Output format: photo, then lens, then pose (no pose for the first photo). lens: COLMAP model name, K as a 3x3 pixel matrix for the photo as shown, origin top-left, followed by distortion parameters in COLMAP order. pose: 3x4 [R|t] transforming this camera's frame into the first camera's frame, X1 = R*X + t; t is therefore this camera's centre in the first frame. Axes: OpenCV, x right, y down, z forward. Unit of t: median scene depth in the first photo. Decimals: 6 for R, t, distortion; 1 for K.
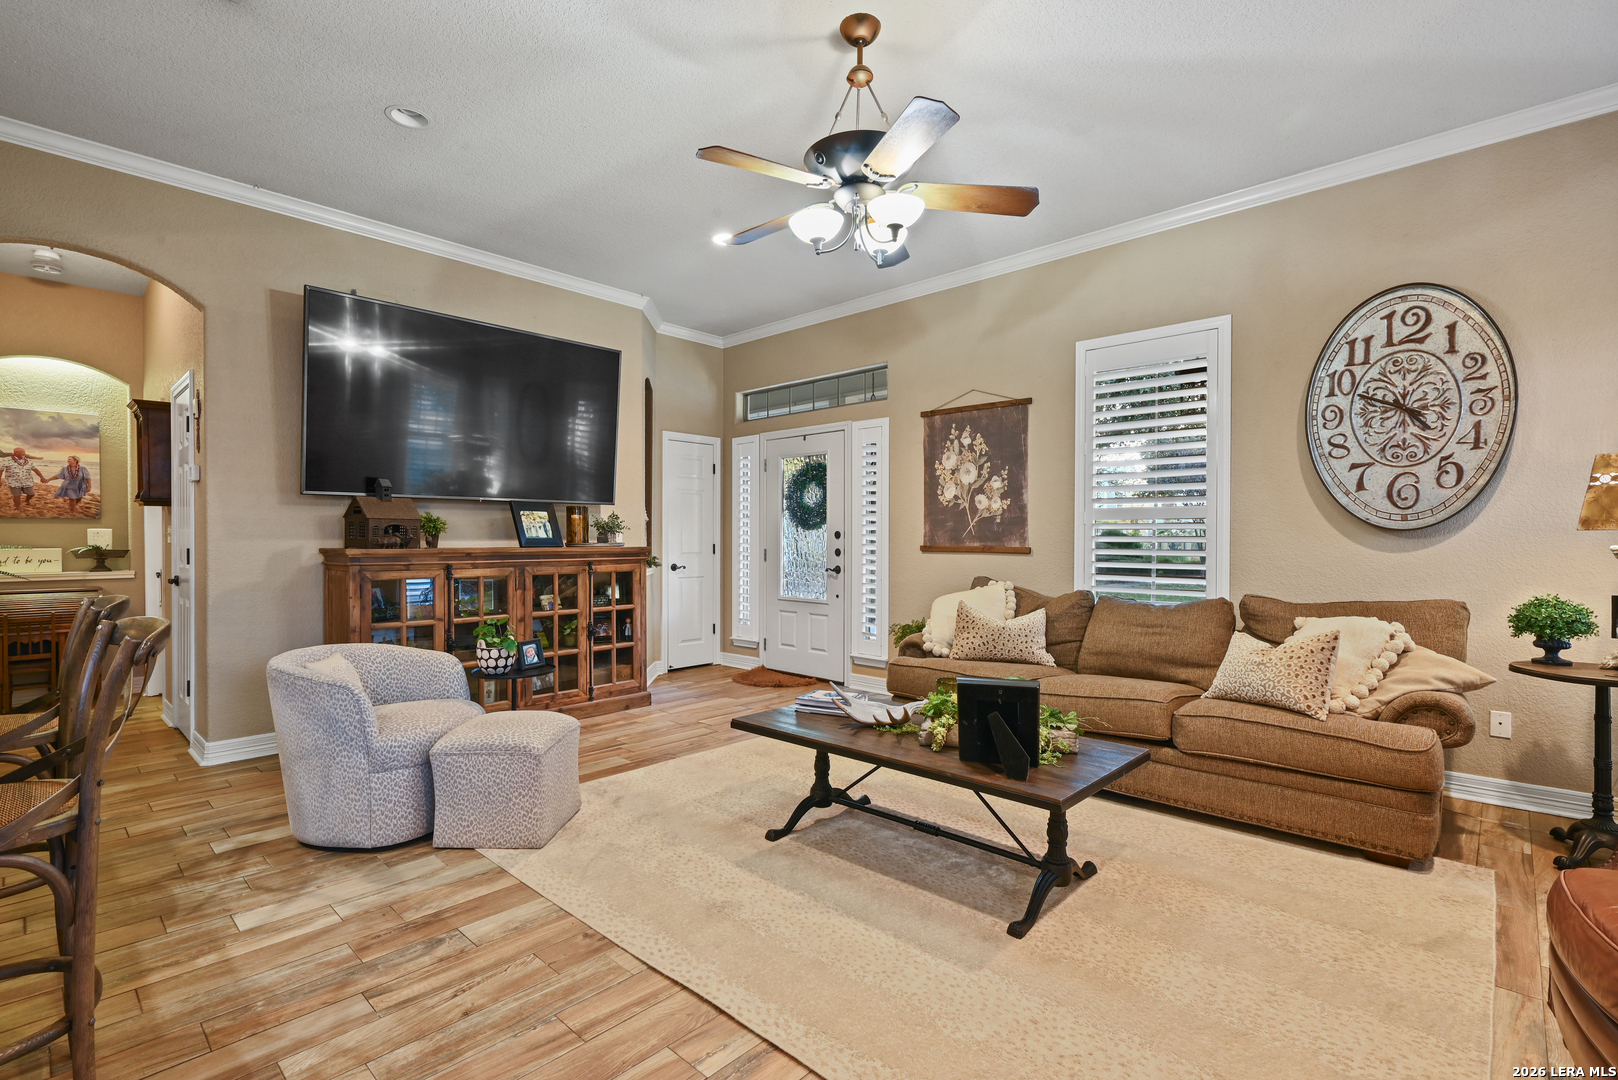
lens RADIAL K [[747.9, 0, 808.1], [0, 747.9, 544.6], [0, 0, 1]] dist [0.000158, -0.001084]
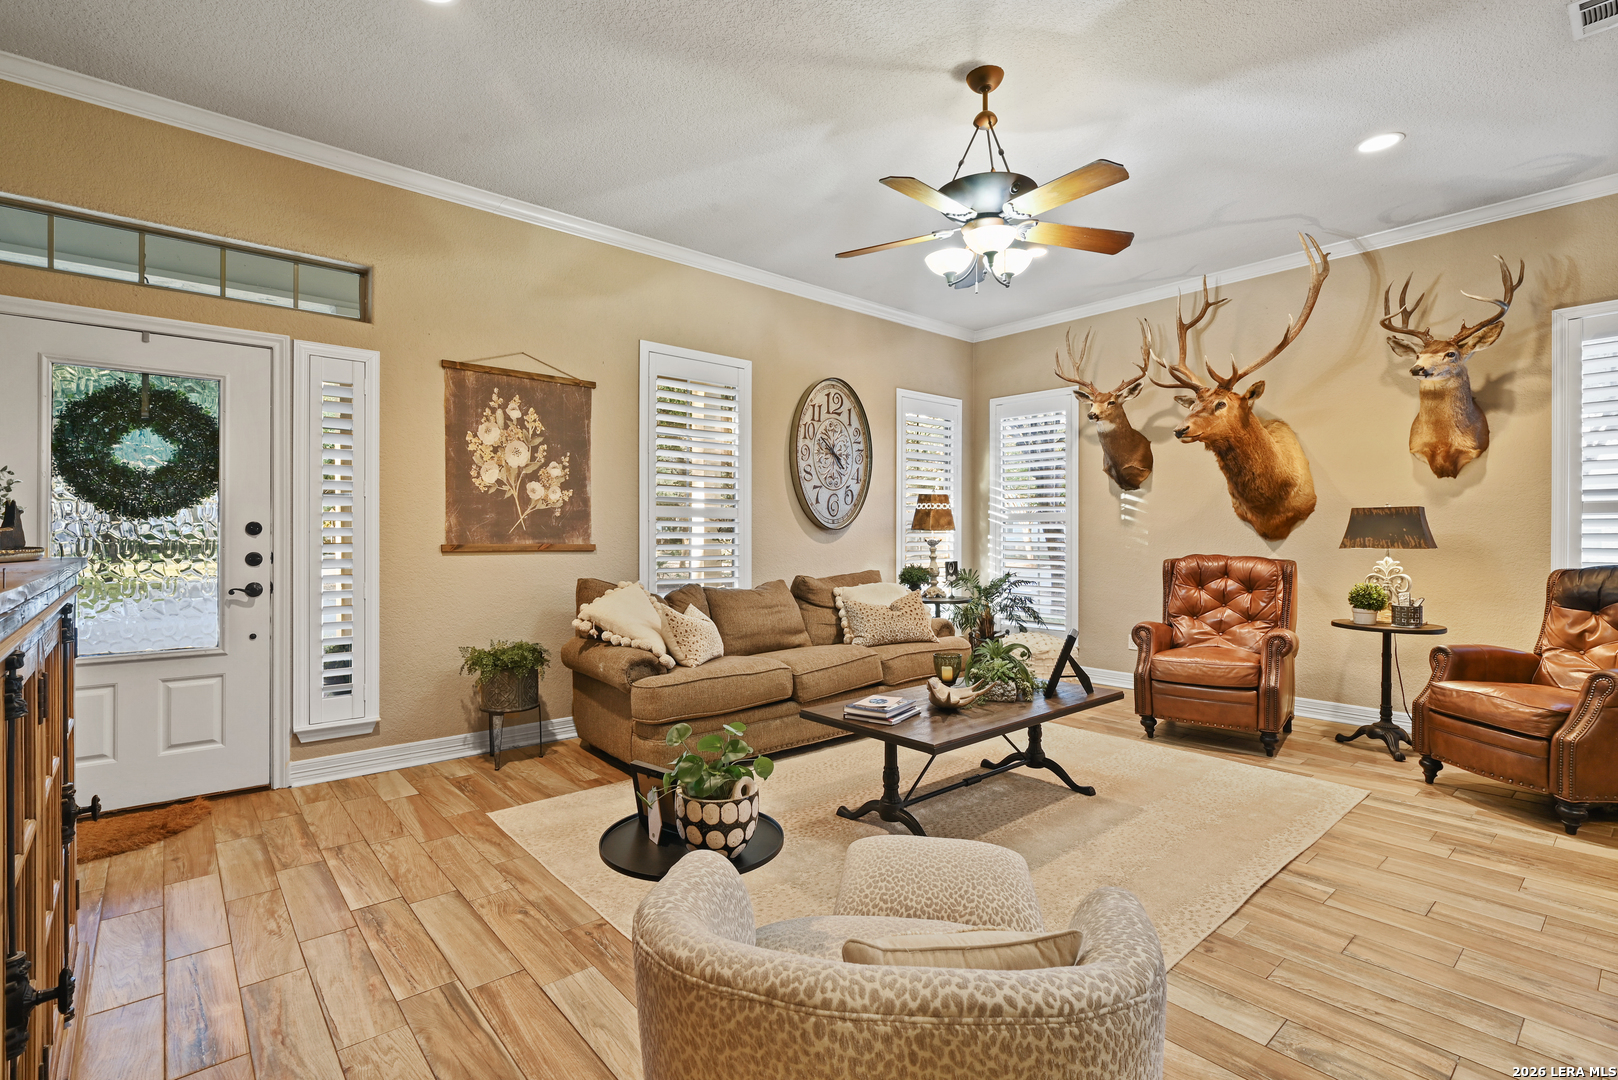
lens RADIAL K [[747.9, 0, 807.2], [0, 747.9, 537.6], [0, 0, 1]] dist [0.000158, -0.001084]
pose [[0.106453, -0.005453, 0.994303, -0.570810], [0.008001, 0.999957, 0.004628, -0.006424], [-0.994286, 0.007463, 0.106492, 0.617227]]
